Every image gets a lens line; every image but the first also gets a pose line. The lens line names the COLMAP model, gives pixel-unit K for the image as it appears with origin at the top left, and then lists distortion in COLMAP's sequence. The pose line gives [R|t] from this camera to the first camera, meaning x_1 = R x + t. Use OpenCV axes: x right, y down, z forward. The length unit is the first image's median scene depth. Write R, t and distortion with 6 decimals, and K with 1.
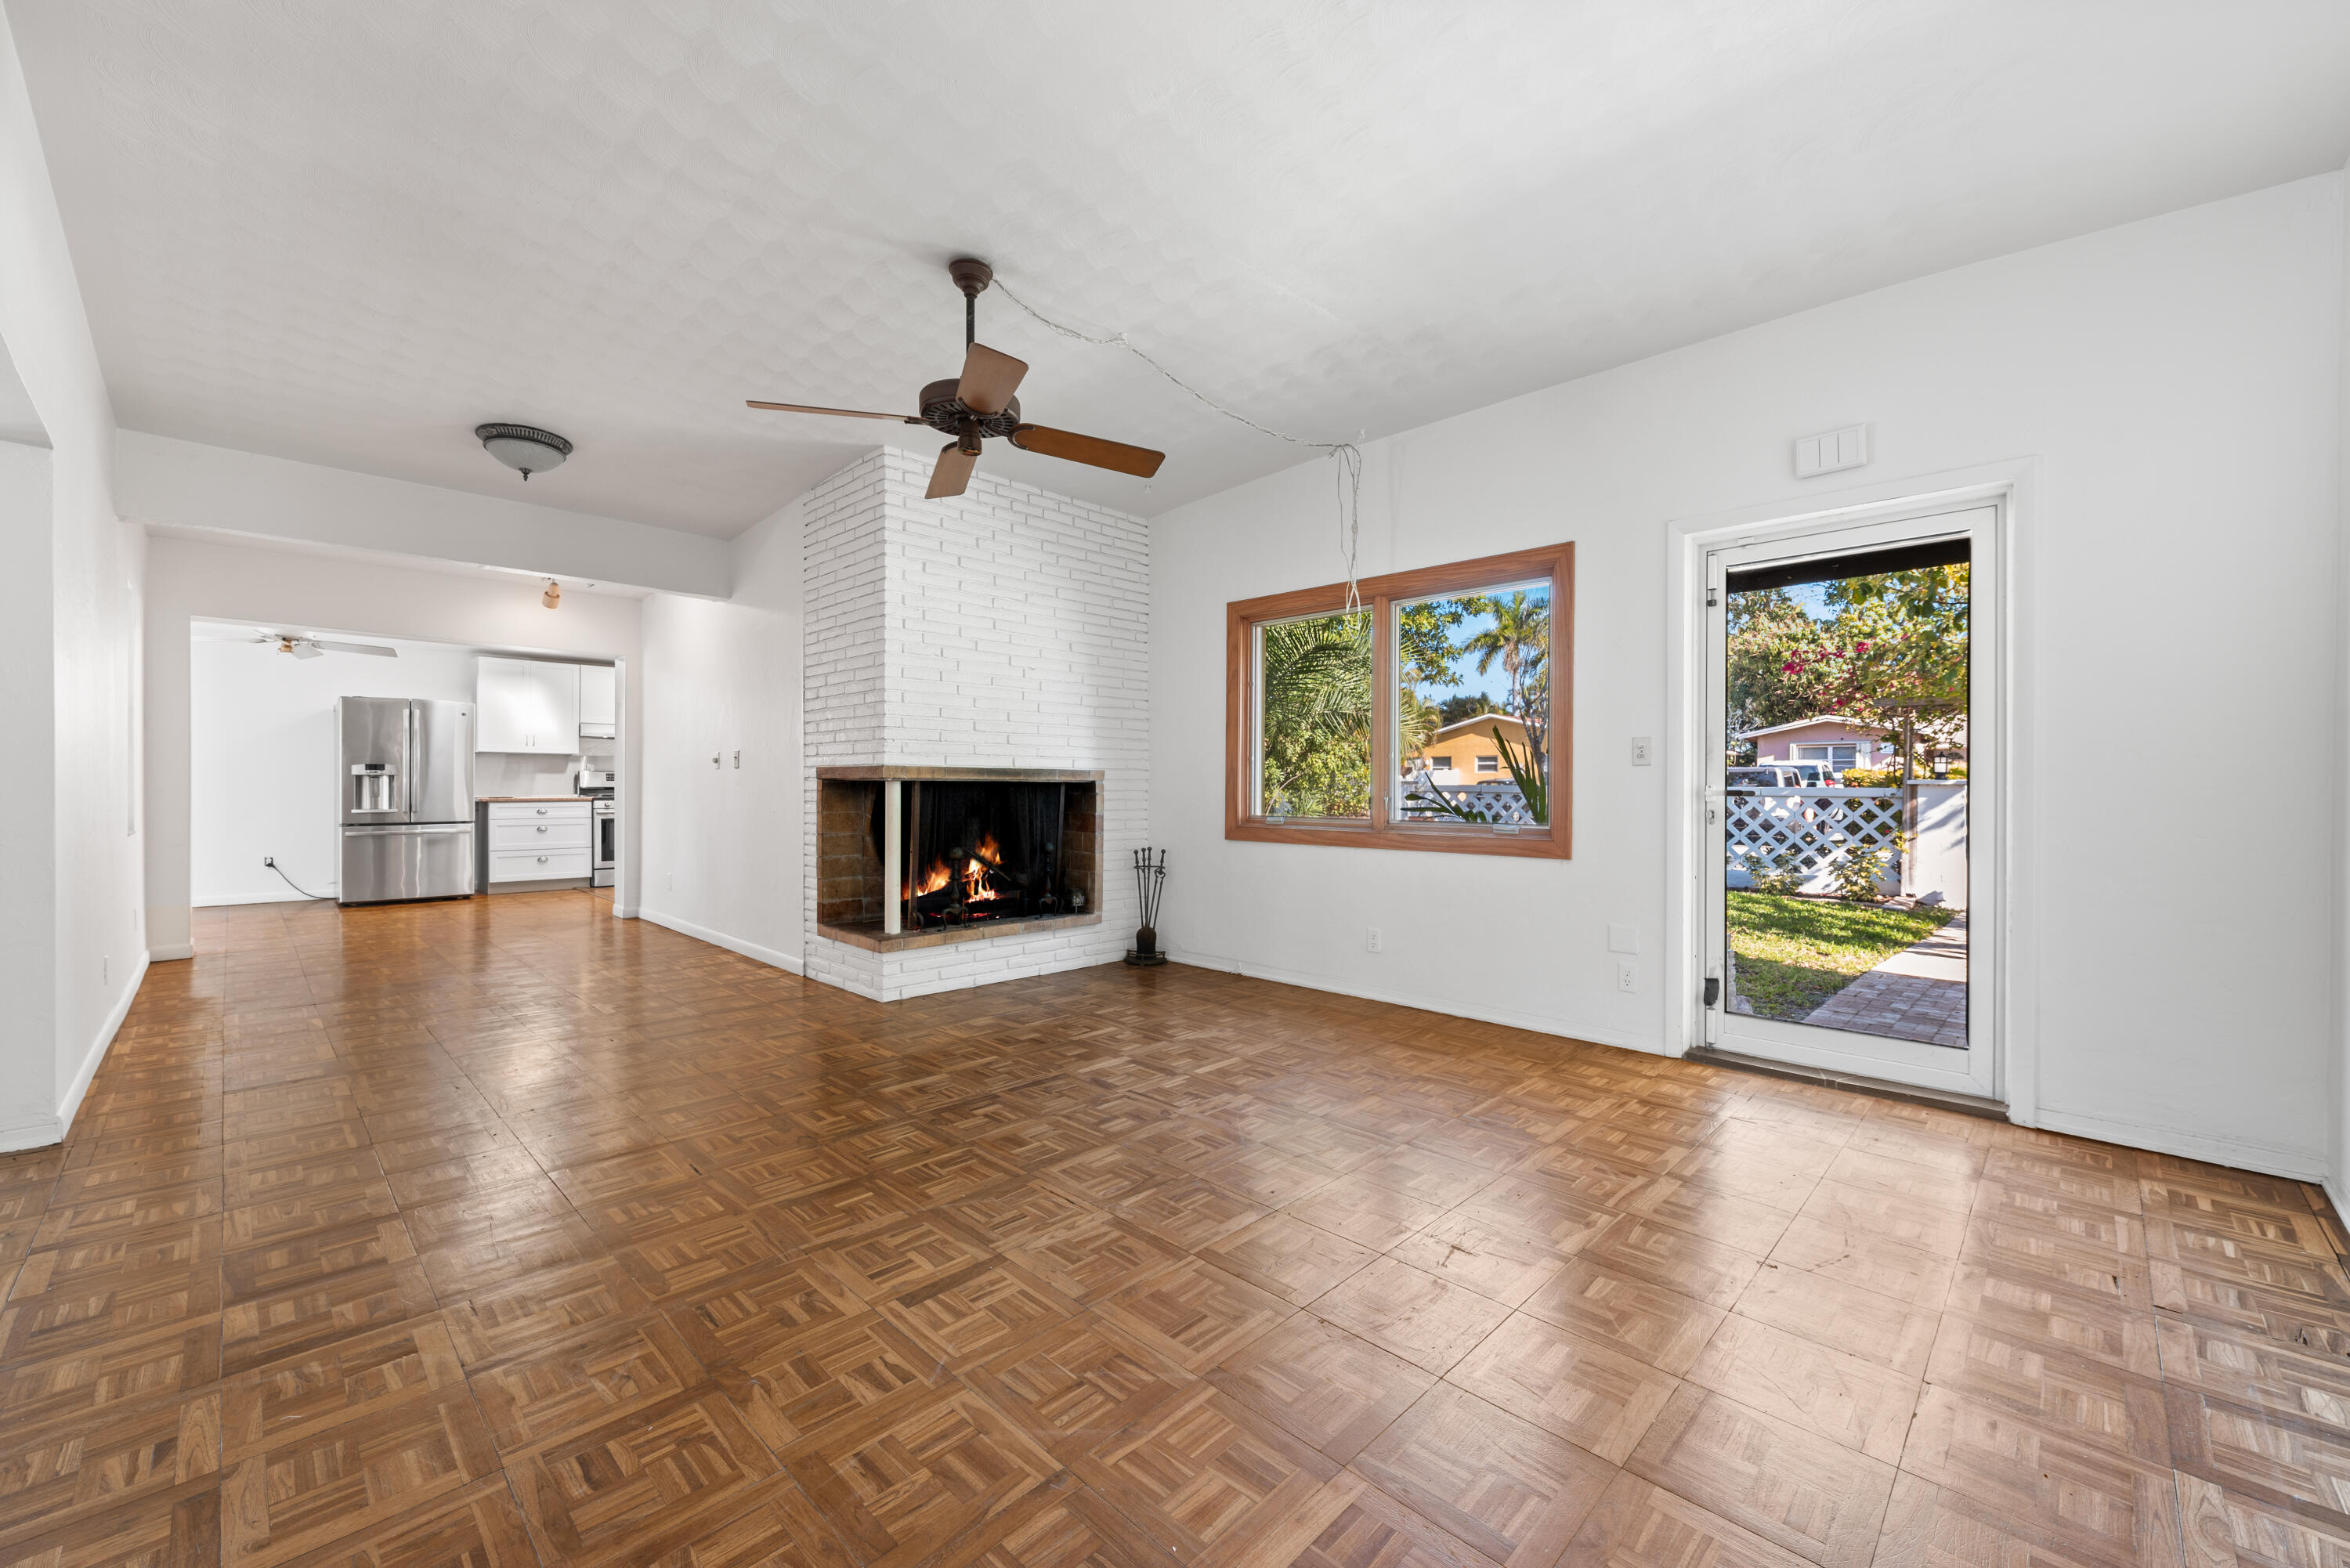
lens RADIAL K [[965.2, 0, 1175.0], [0, 965.2, 784.0], [0, 0, 1]] dist [0.009443, -0.000104]
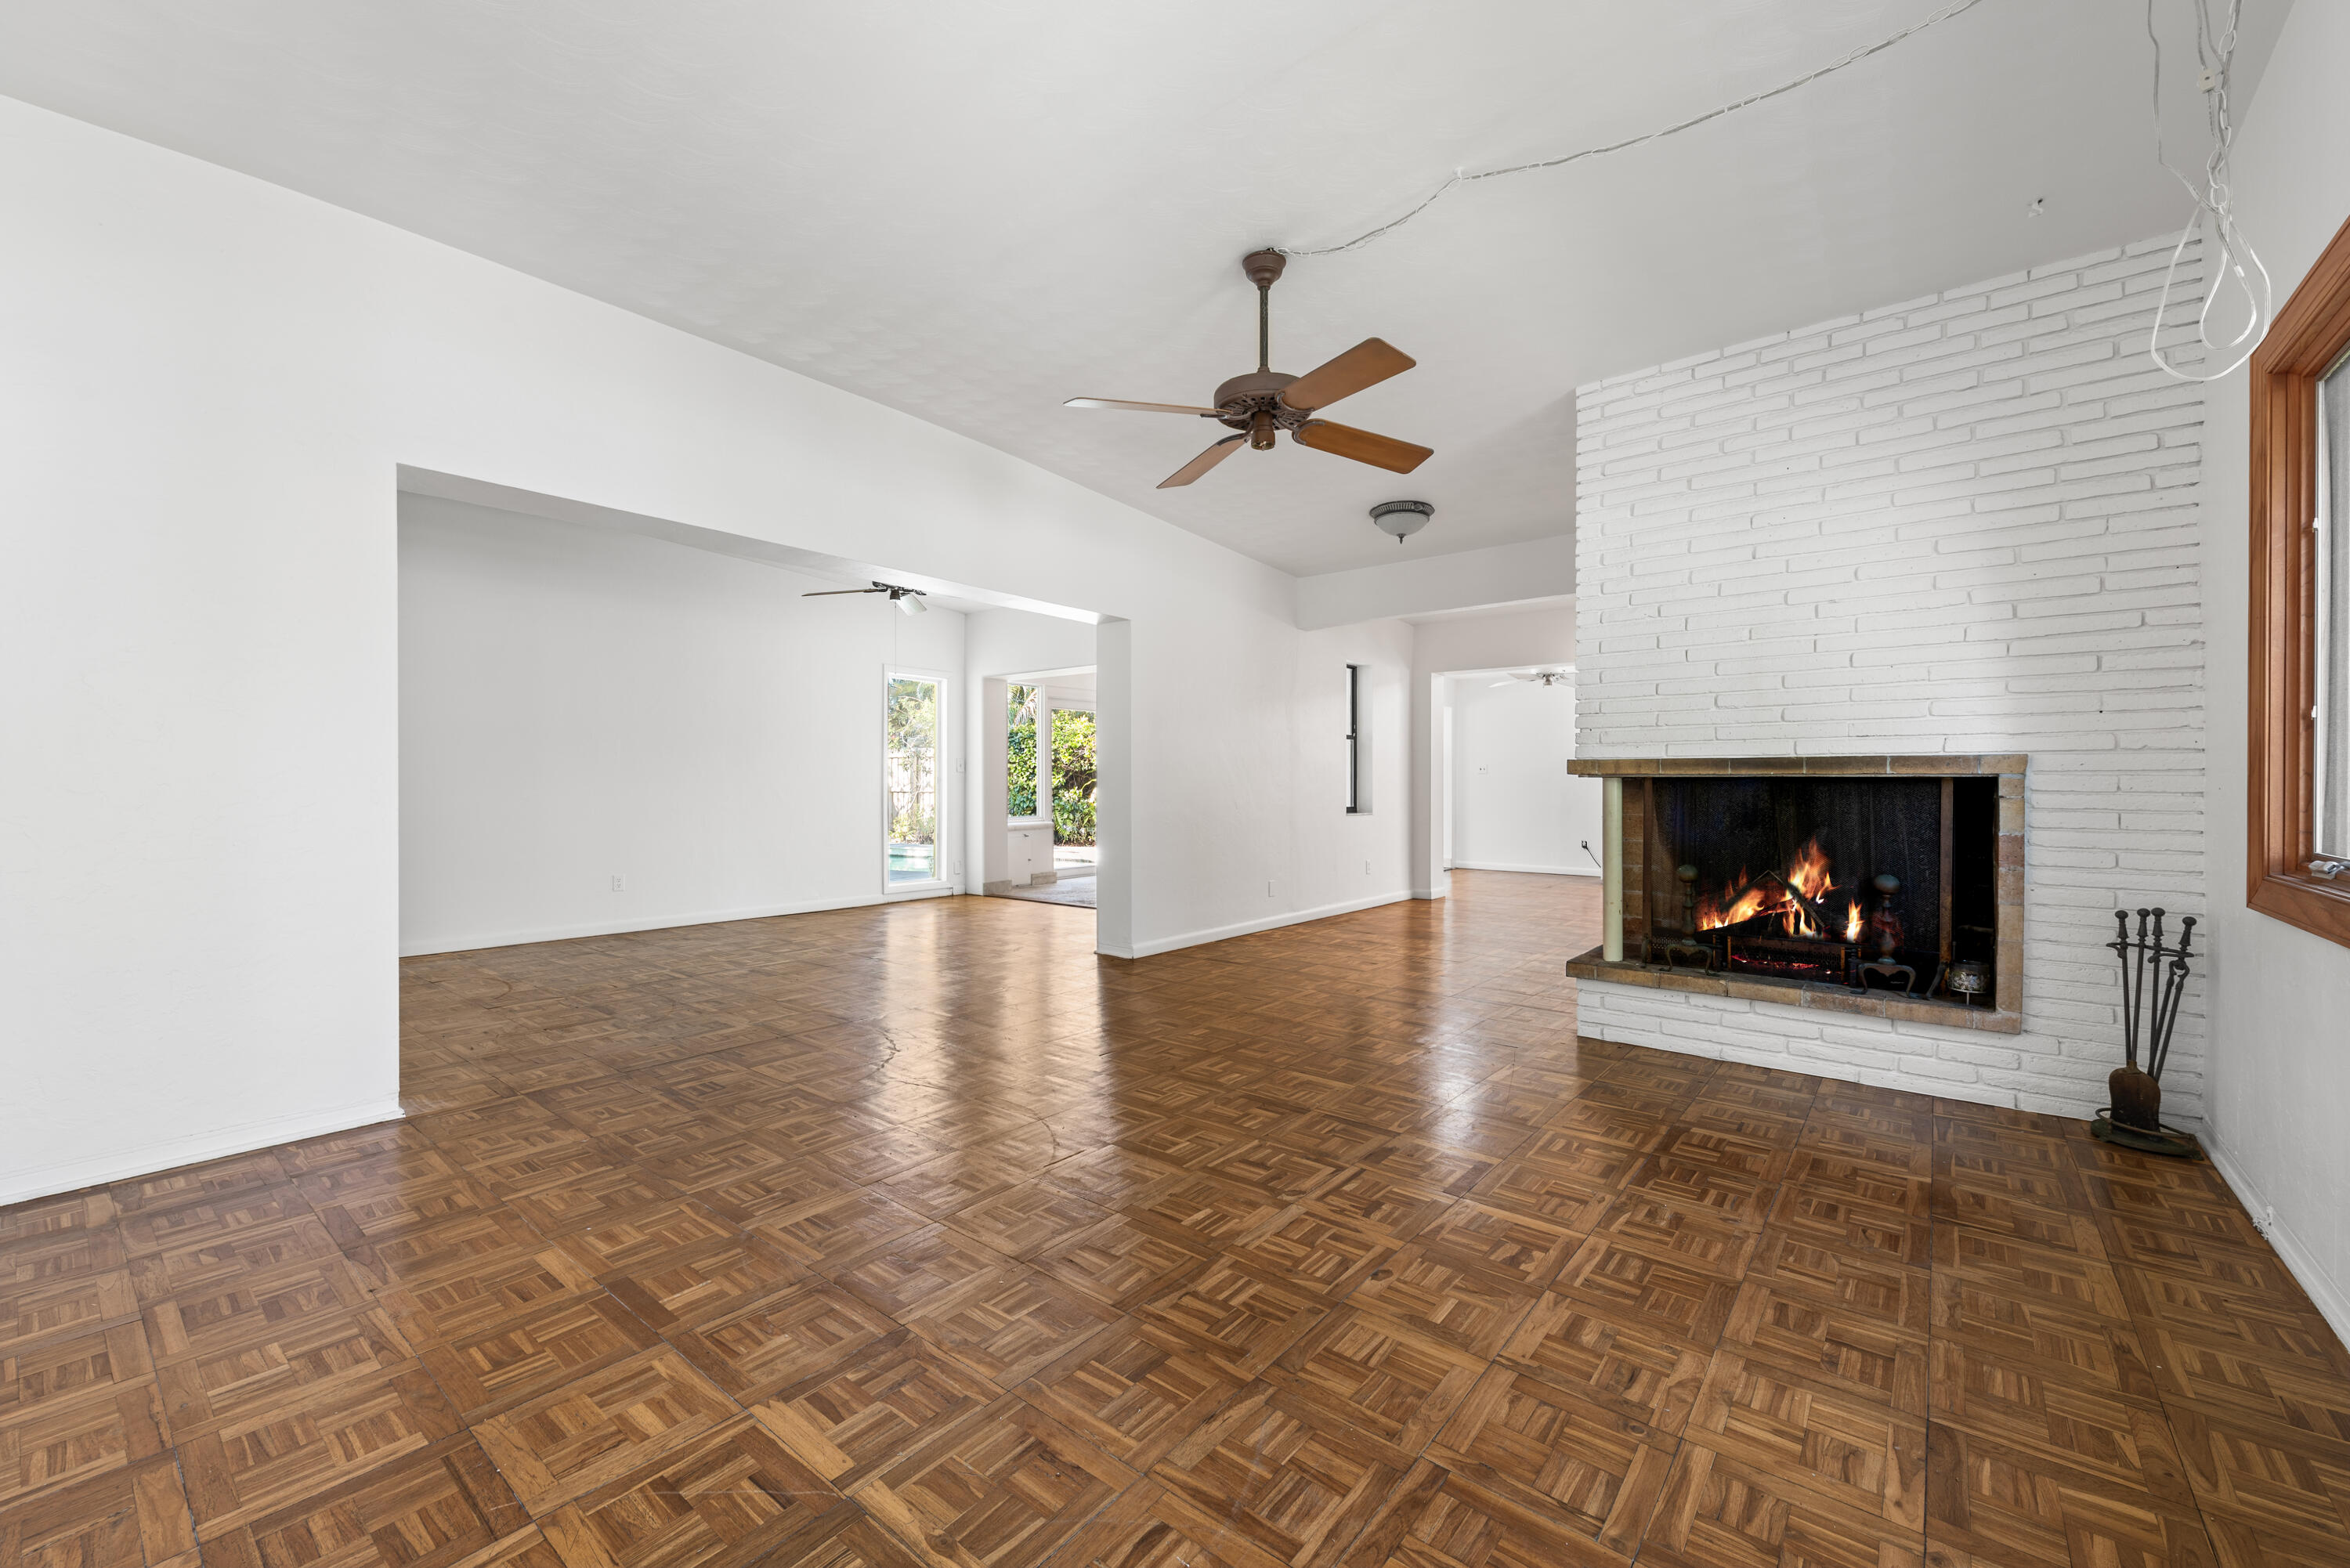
lens RADIAL K [[965.2, 0, 1175.0], [0, 965.2, 784.0], [0, 0, 1]] dist [0.009443, -0.000104]
pose [[0.055503, -0.003025, -0.998454, 0.476553], [0.000240, 0.999995, -0.003016, 0.004457], [0.998458, -0.000072, 0.055504, 0.524920]]
